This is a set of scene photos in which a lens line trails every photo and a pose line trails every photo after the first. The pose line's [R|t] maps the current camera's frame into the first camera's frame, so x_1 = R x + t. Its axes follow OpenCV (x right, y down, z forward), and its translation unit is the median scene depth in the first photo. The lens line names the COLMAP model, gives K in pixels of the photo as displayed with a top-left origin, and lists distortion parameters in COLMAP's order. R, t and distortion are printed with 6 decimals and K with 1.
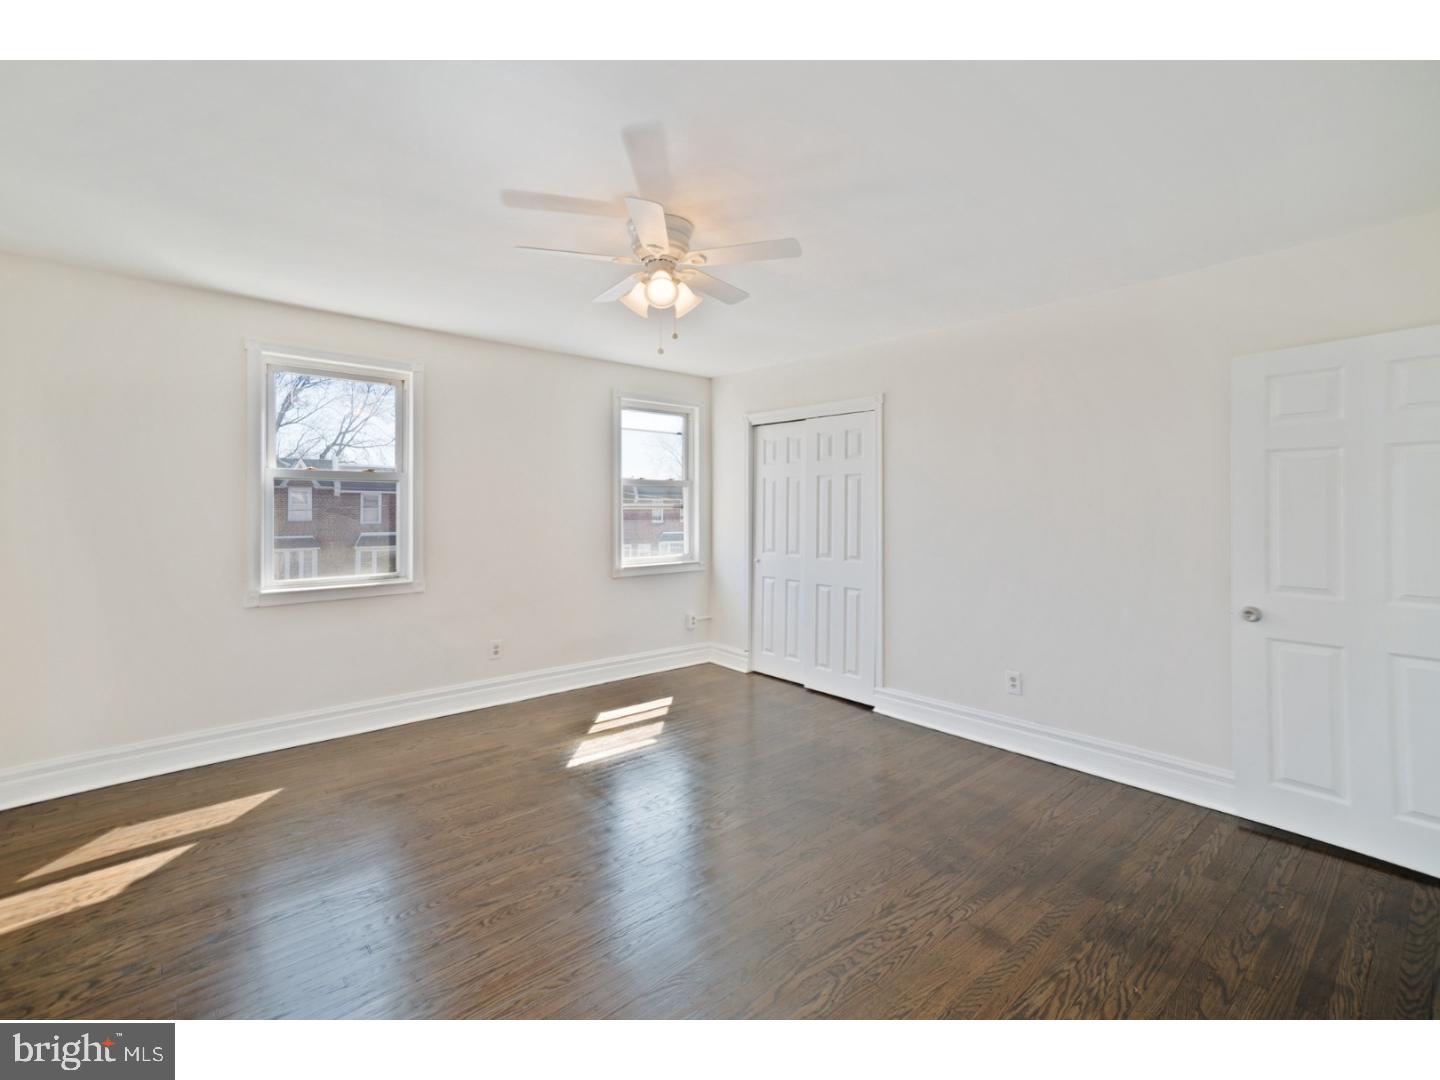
lens RADIAL K [[647.9, 0, 719.2], [0, 647.9, 498.6], [0, 0, 1]] dist [0.000204, 0.000182]
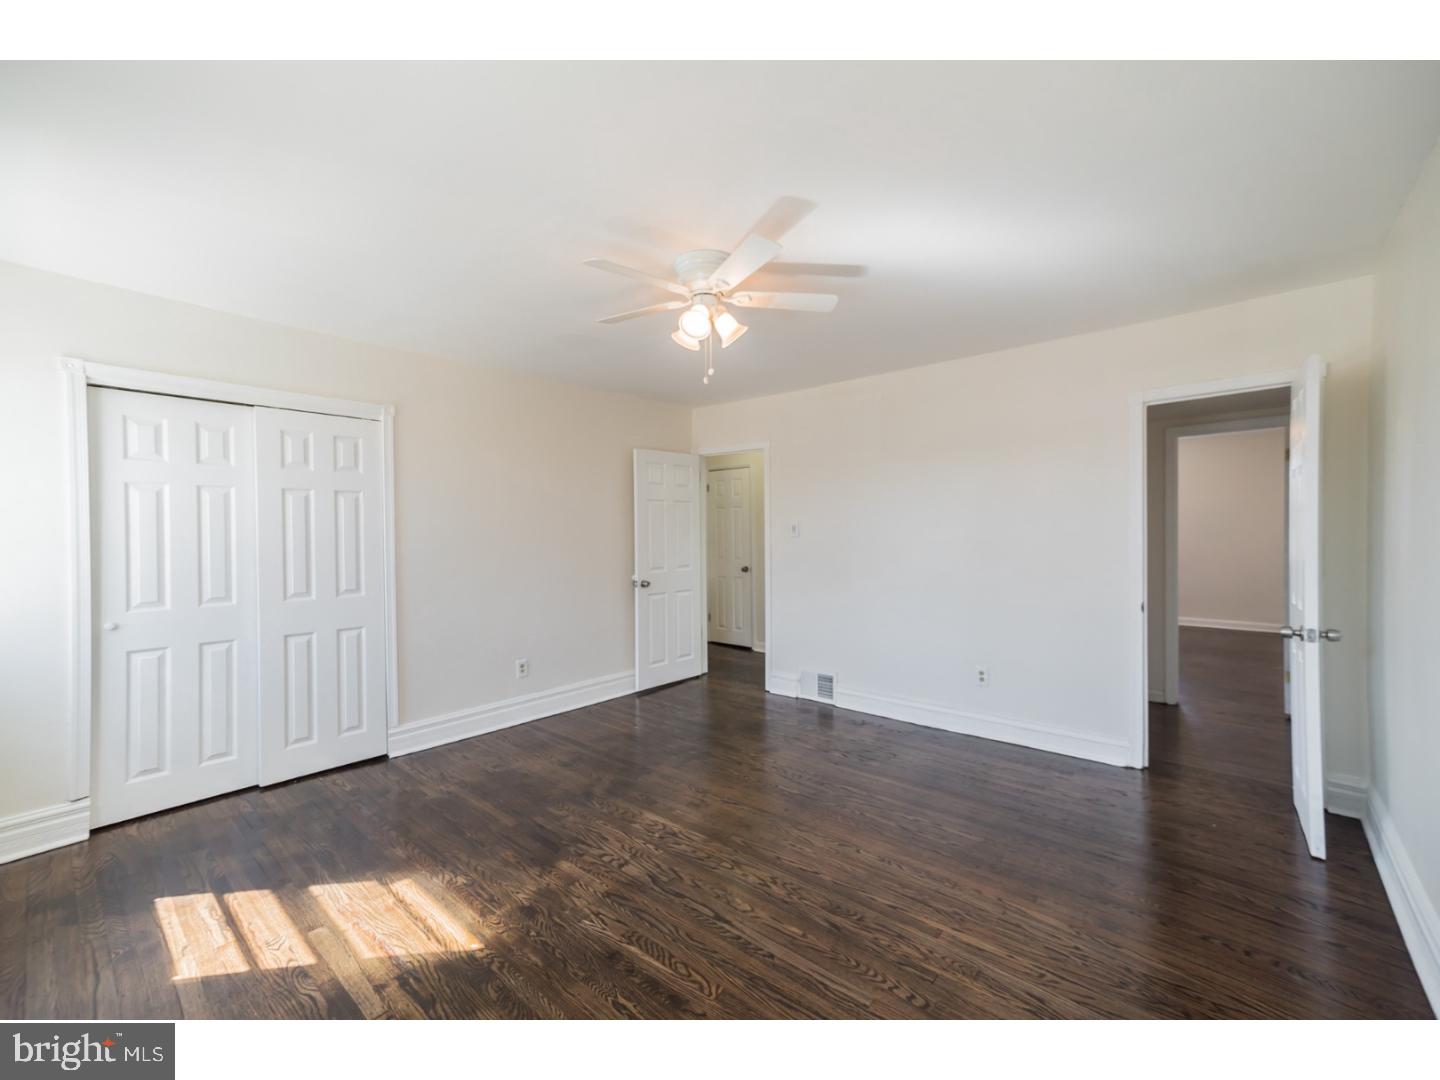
lens RADIAL K [[596.7, 0, 716.5], [0, 596.7, 537.1], [0, 0, 1]] dist [-0.000468, 0.000205]
pose [[-0.112247, -0.017658, 0.993523, -0.658246], [-0.001952, 0.999844, 0.017550, 0.007949], [-0.993678, 0.000030, -0.112263, 0.681288]]
